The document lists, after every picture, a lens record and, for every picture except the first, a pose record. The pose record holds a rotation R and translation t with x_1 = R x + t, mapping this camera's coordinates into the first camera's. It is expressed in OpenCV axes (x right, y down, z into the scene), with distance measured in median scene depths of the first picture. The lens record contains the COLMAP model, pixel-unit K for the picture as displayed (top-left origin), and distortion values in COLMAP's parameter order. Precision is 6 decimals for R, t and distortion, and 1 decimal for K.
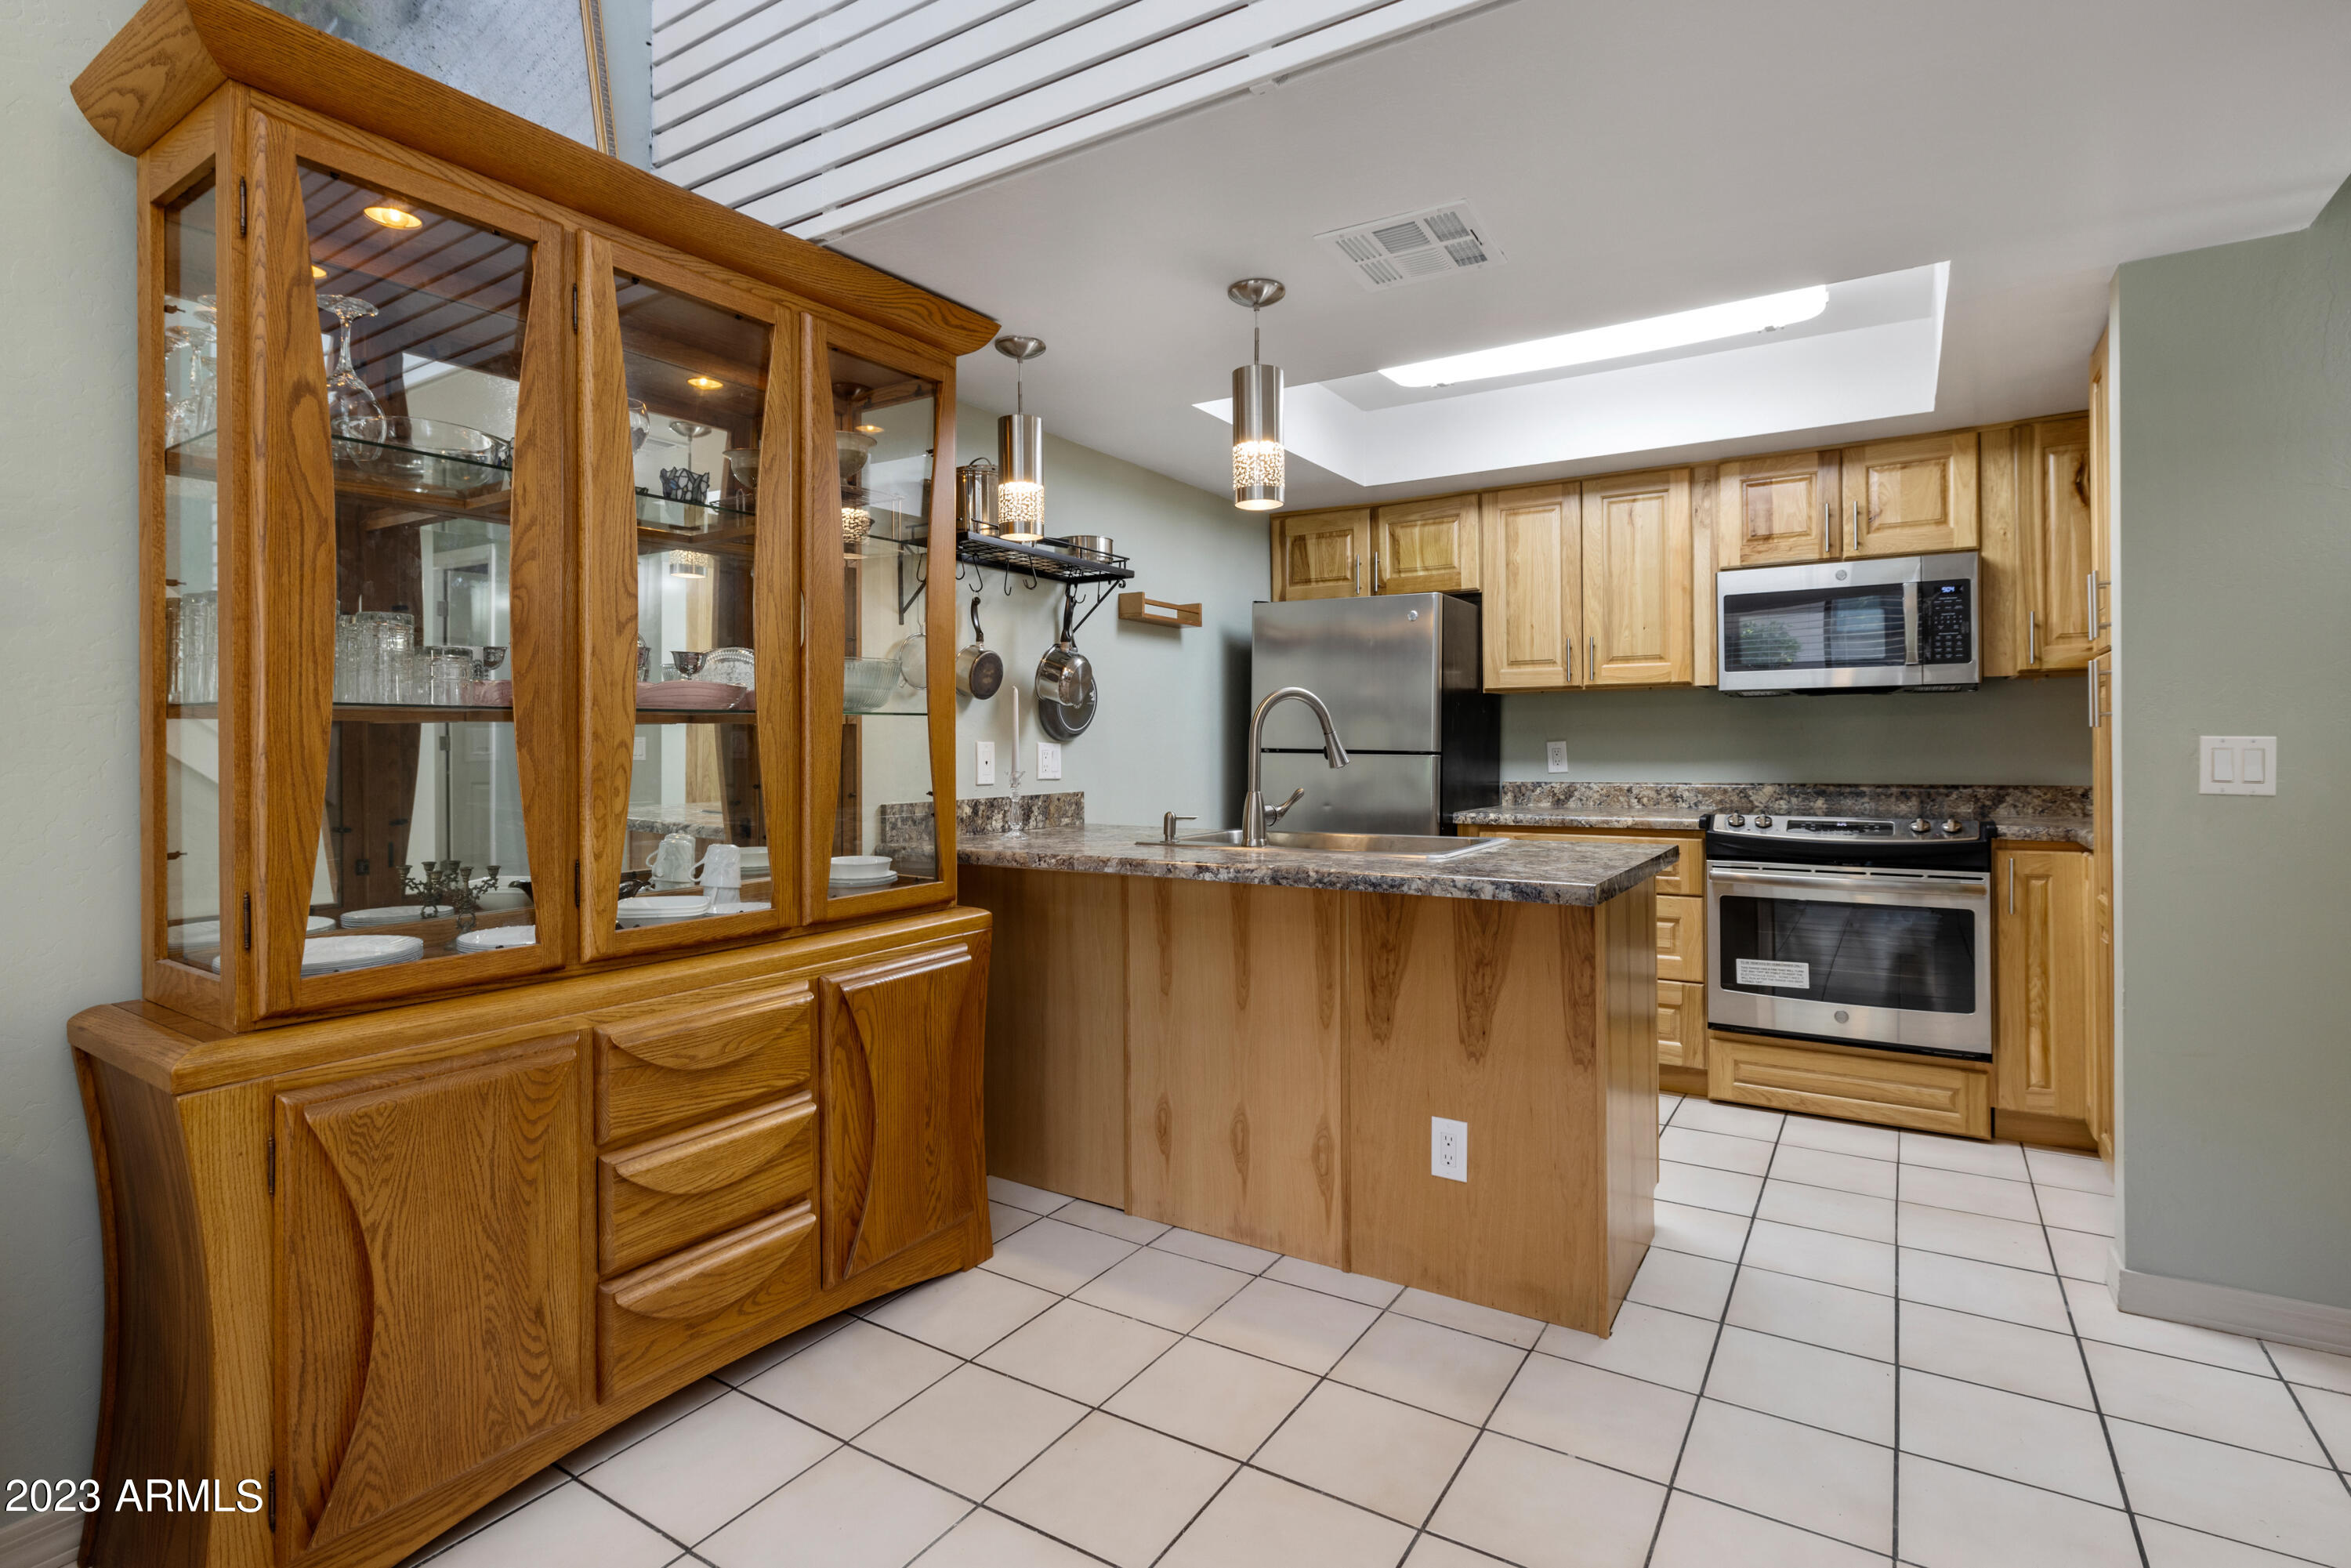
lens RADIAL K [[1129.9, 0, 1171.8], [0, 1129.9, 744.1], [0, 0, 1]] dist [-0.001688, -0.000392]
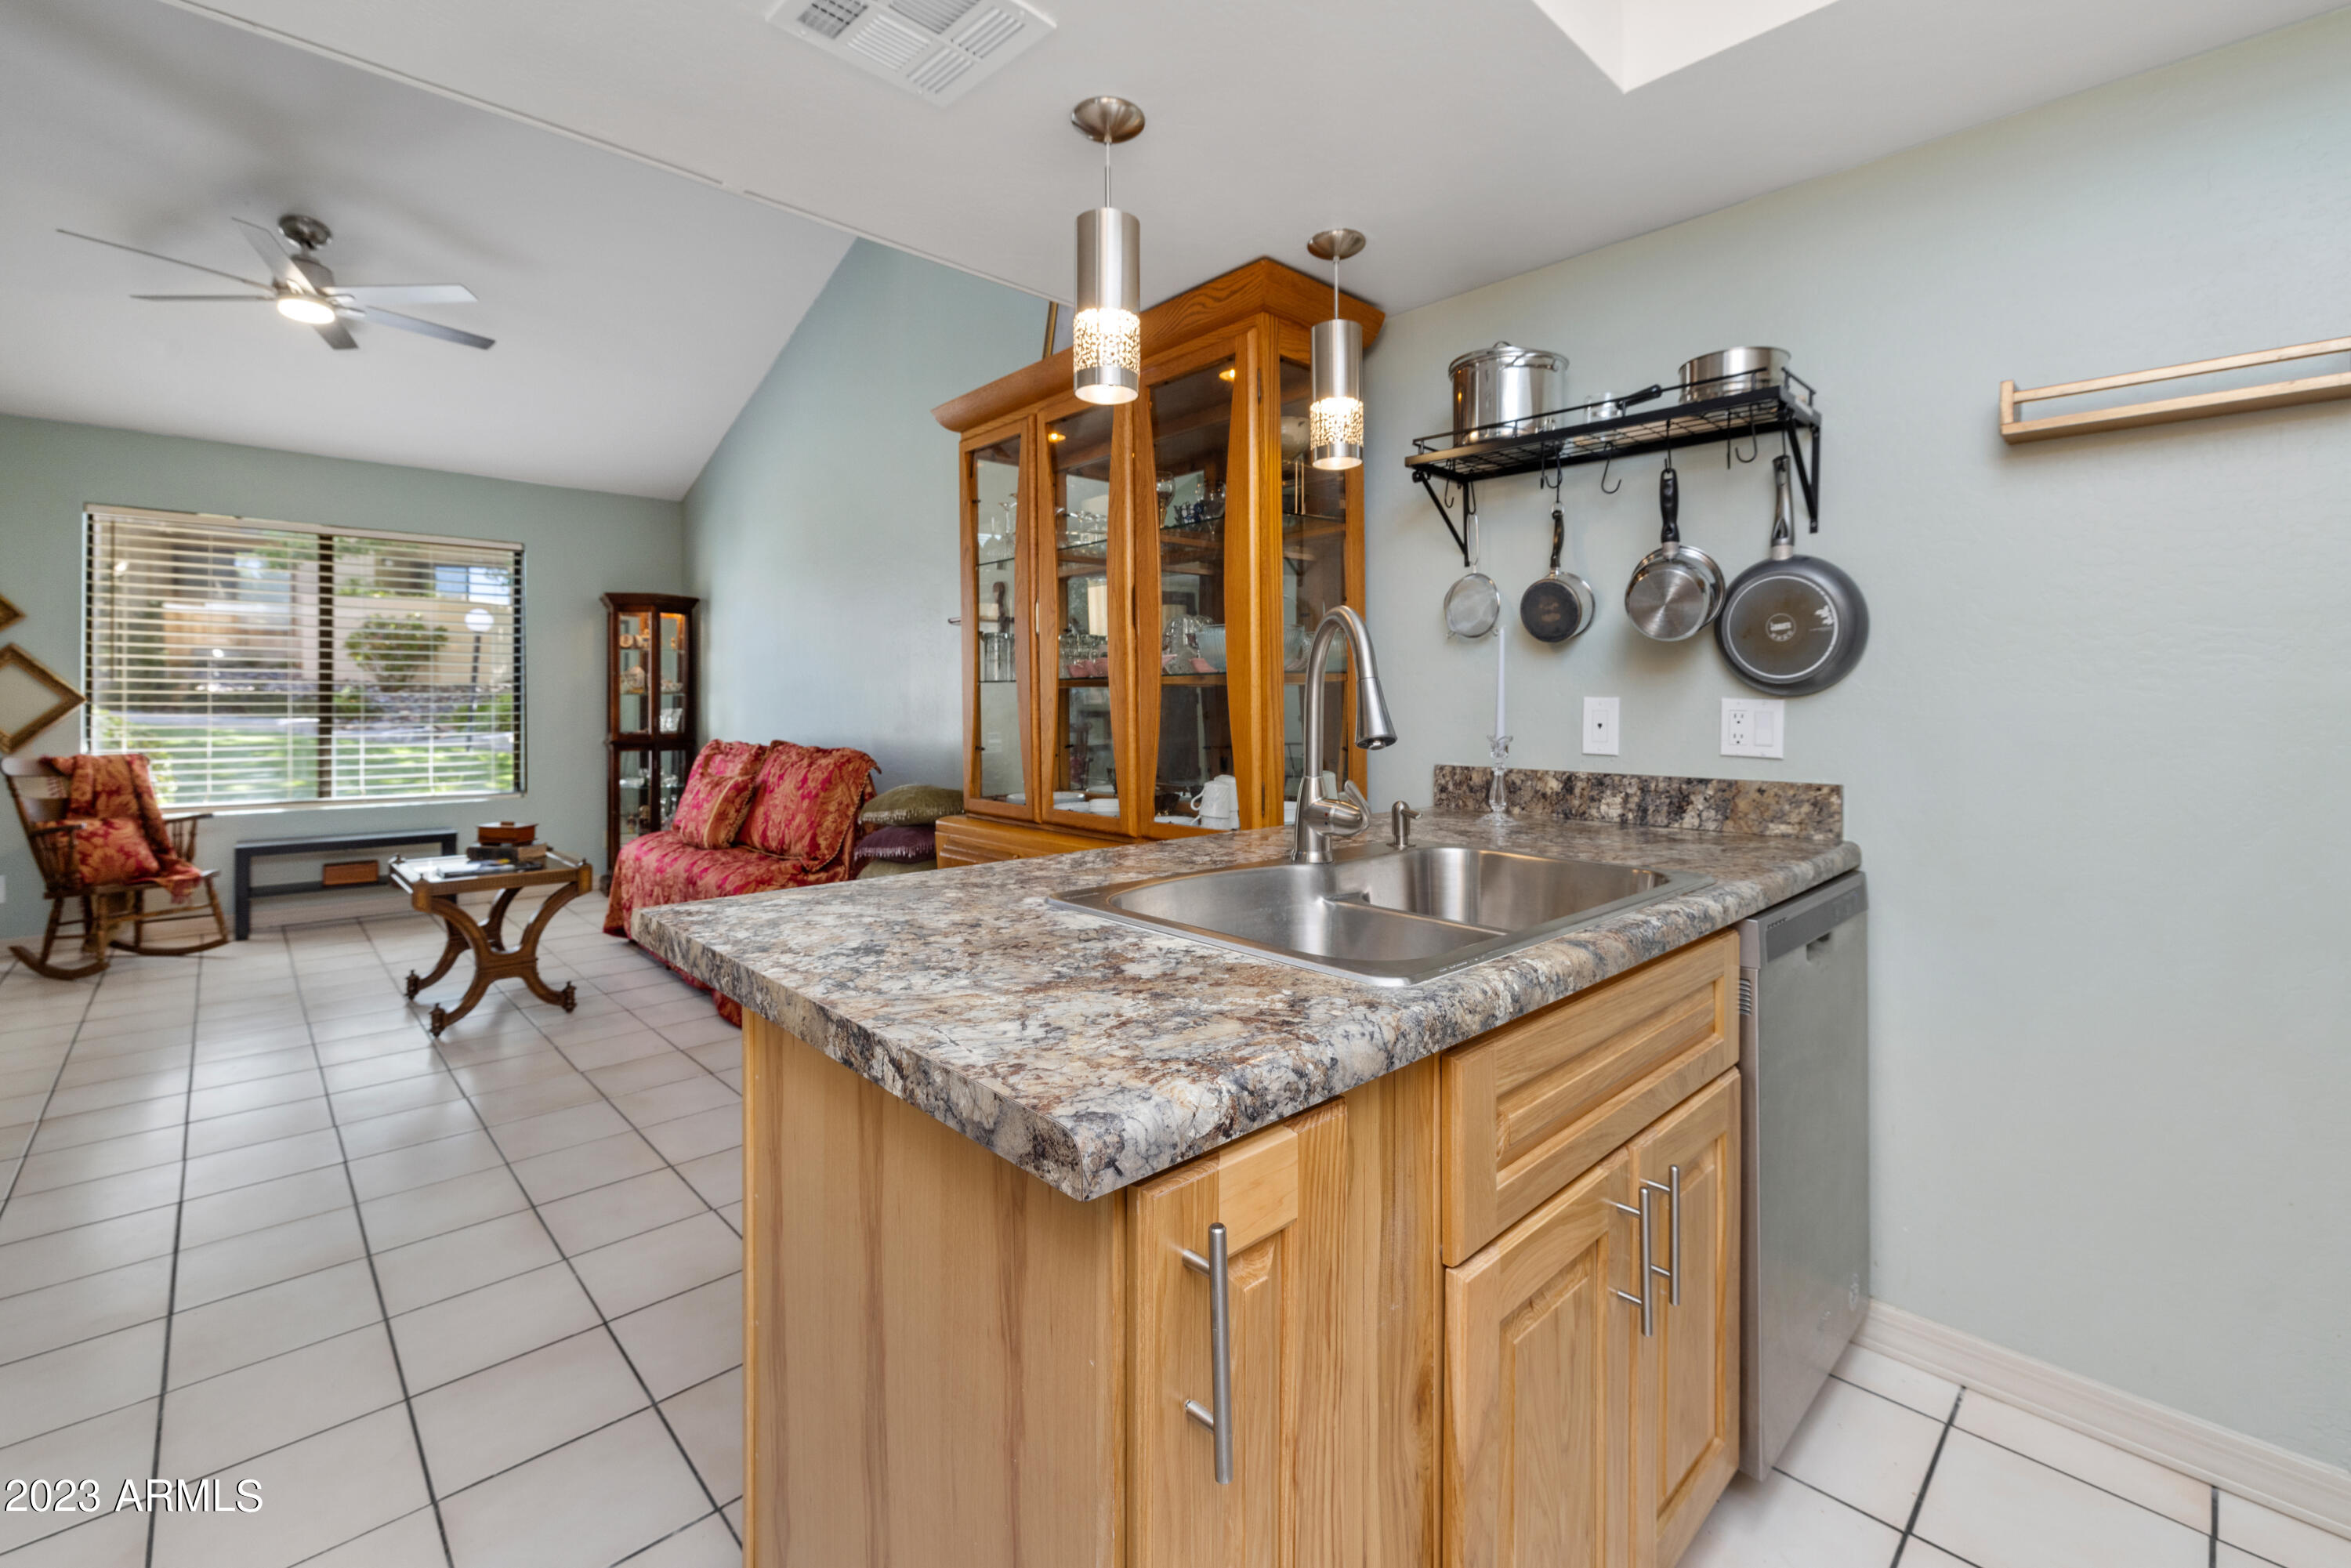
lens RADIAL K [[1009.0, 0, 1193.8], [0, 1009.0, 706.1], [0, 0, 1]] dist [-0.000672, -0.000546]
pose [[-0.233375, 0.011626, -0.972317, 0.463927], [0.002498, 0.999932, 0.011357, -0.003803], [0.972384, 0.000221, -0.233388, 0.763345]]
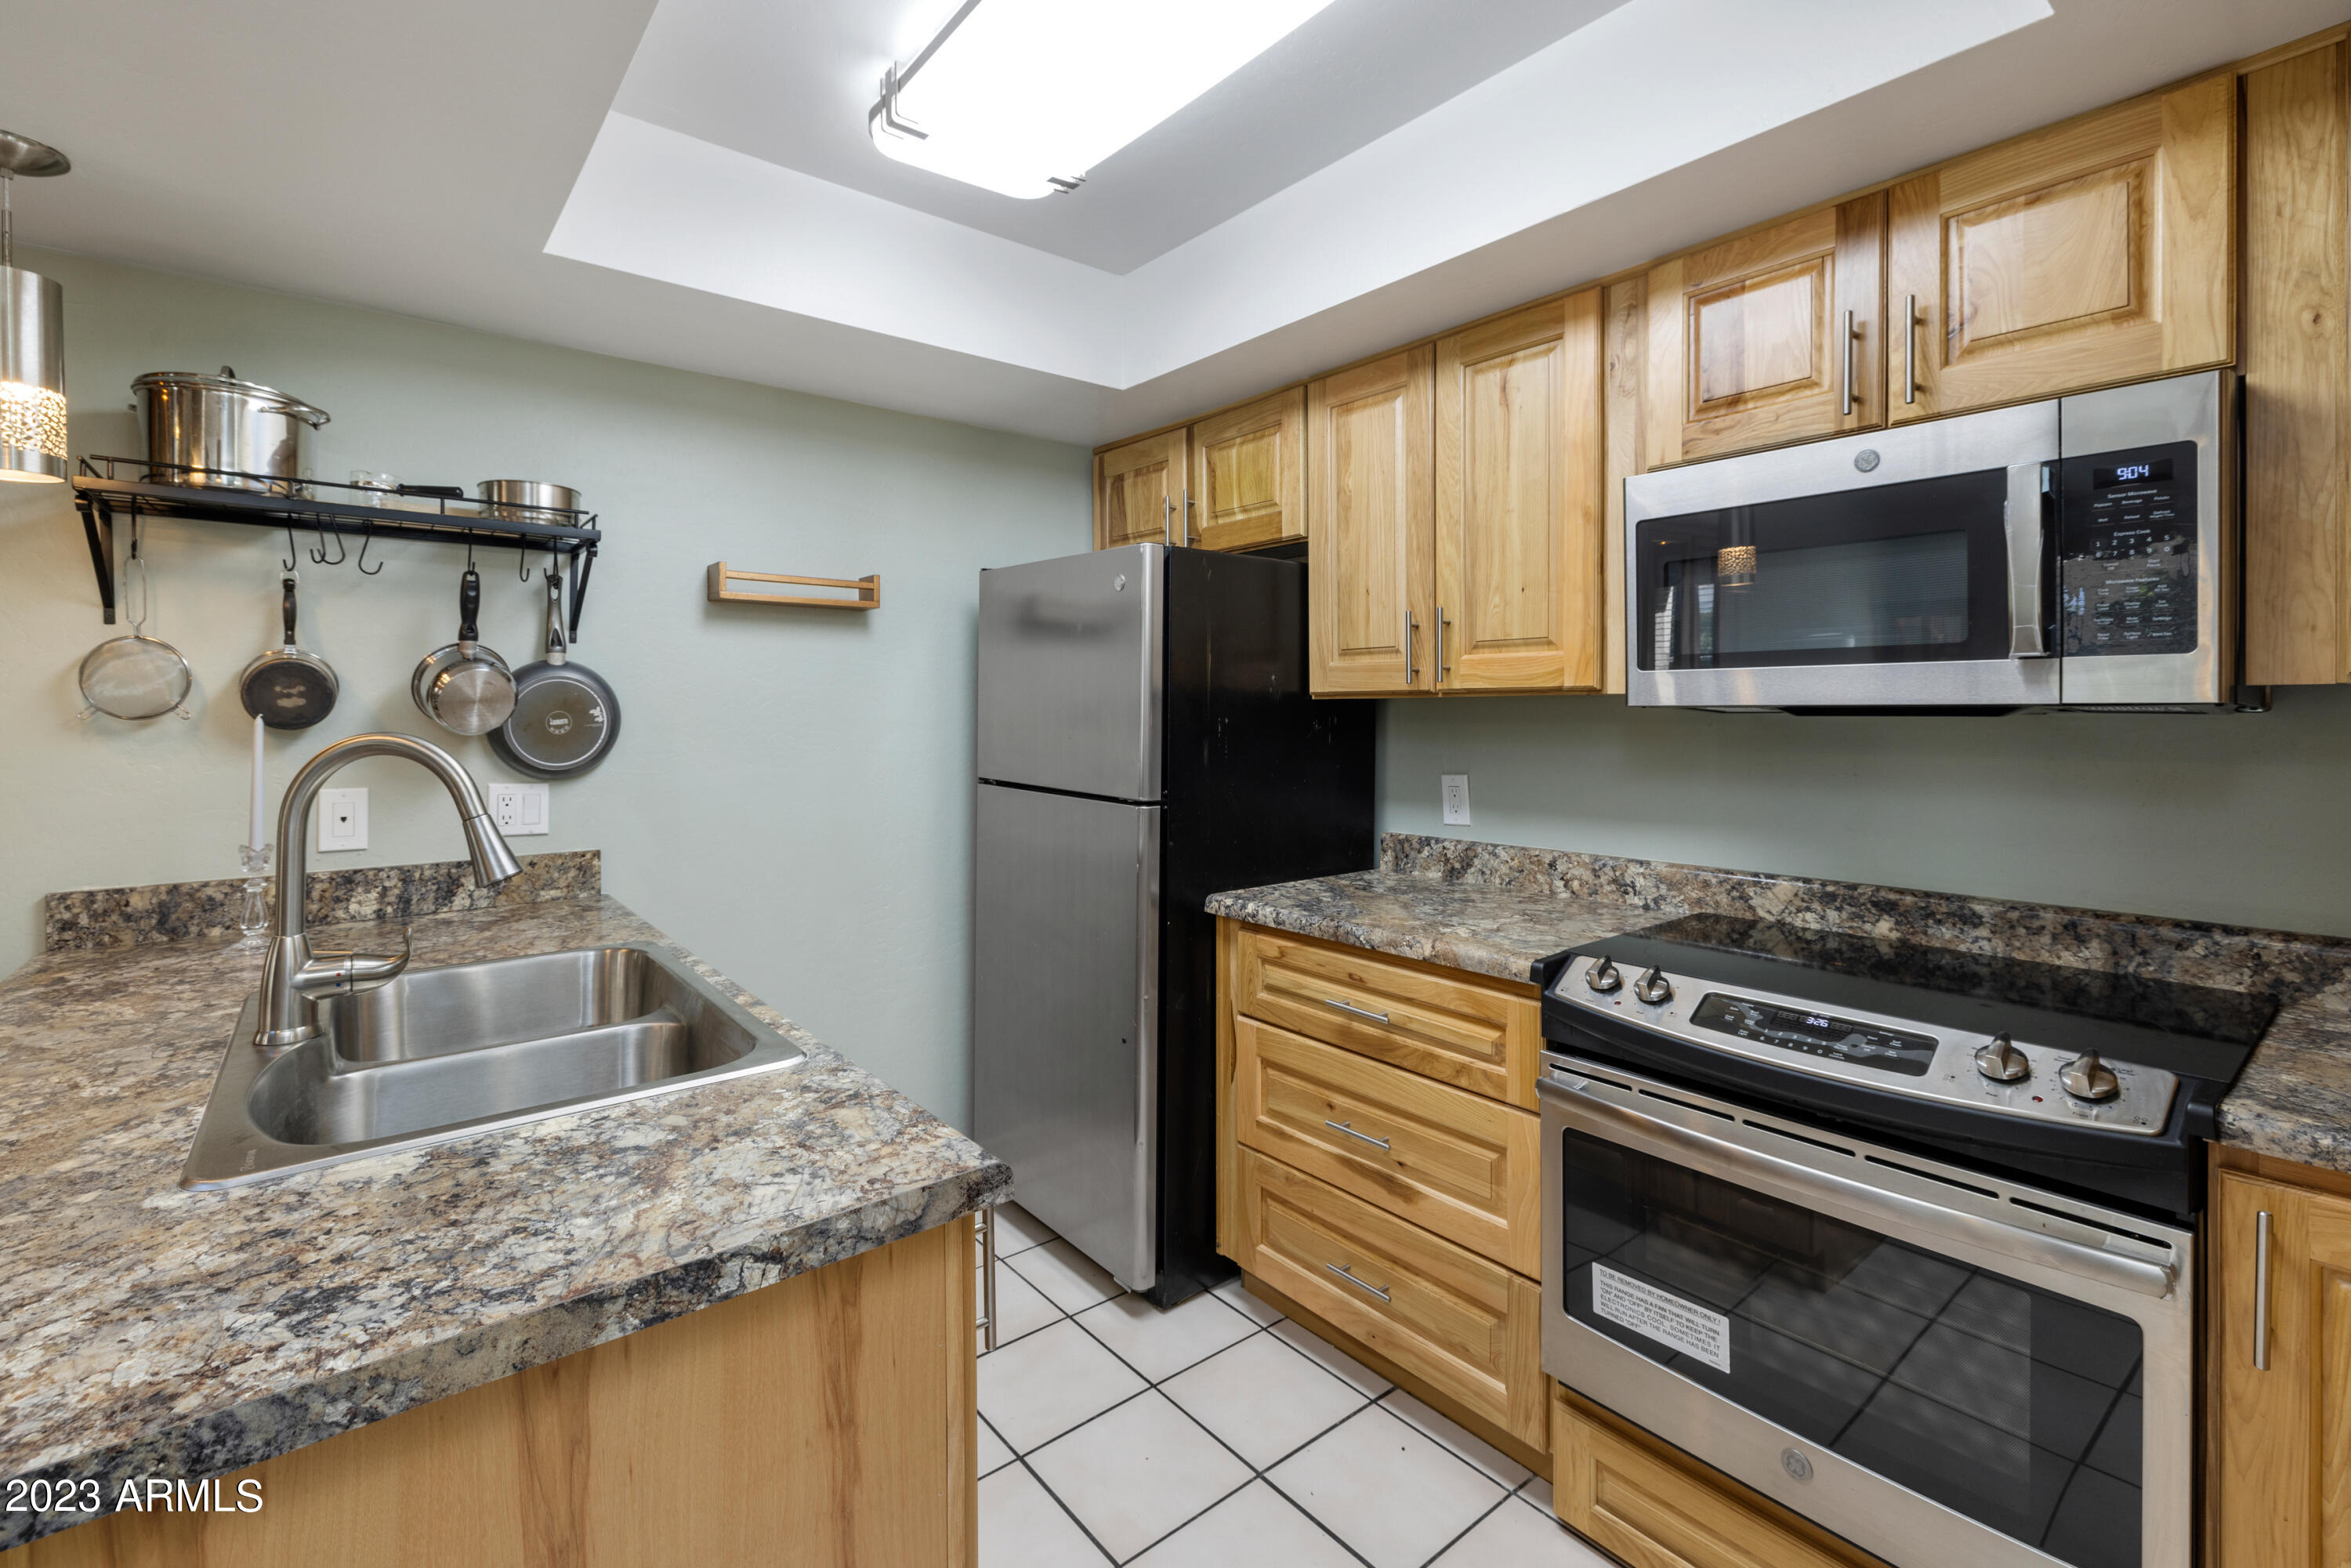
lens RADIAL K [[1009.0, 0, 1164.5], [0, 1009.0, 716.4], [0, 0, 1]] dist [-0.000672, -0.000546]
pose [[0.946305, 0.007563, -0.323186, 0.433995], [-0.004253, 0.999931, 0.010948, -0.046941], [0.323247, -0.008986, 0.946272, 0.494480]]
